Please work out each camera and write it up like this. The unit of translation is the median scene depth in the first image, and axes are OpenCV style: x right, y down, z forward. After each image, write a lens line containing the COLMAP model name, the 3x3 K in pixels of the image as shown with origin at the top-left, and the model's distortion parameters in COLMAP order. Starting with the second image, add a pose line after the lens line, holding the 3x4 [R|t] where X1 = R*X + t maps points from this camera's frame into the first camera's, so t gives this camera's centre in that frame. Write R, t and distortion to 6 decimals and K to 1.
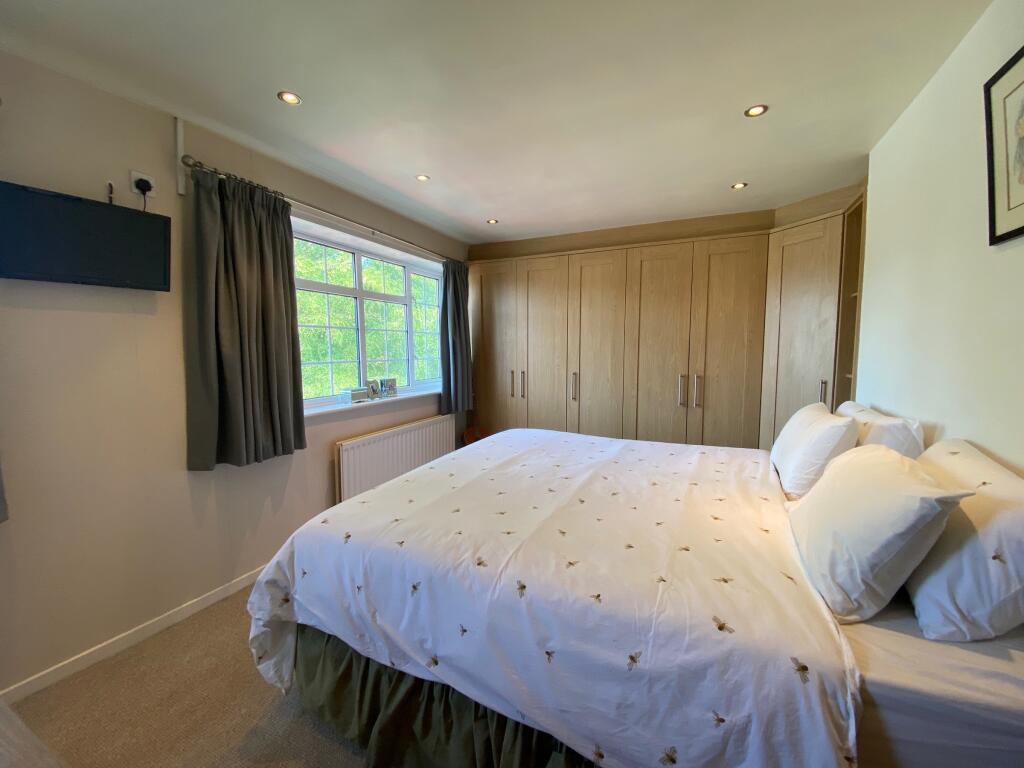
lens RADIAL K [[413.8, 0, 512.9], [0, 413.8, 385.0], [0, 0, 1]] dist [0.017045, -0.018163]
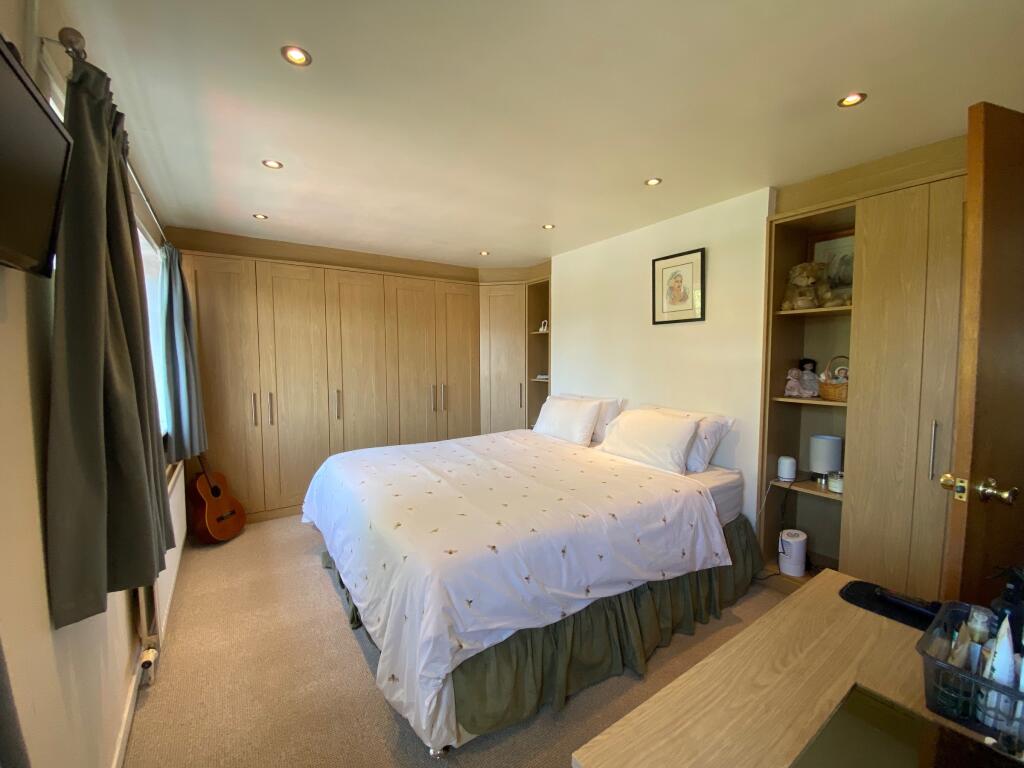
lens RADIAL K [[413.8, 0, 512.4], [0, 413.8, 385.9], [0, 0, 1]] dist [0.017045, -0.018163]
pose [[0.517621, -0.052627, 0.853990, -0.545651], [0.075675, 0.997011, 0.015572, -0.027814], [-0.852257, 0.056565, 0.520056, 0.160104]]
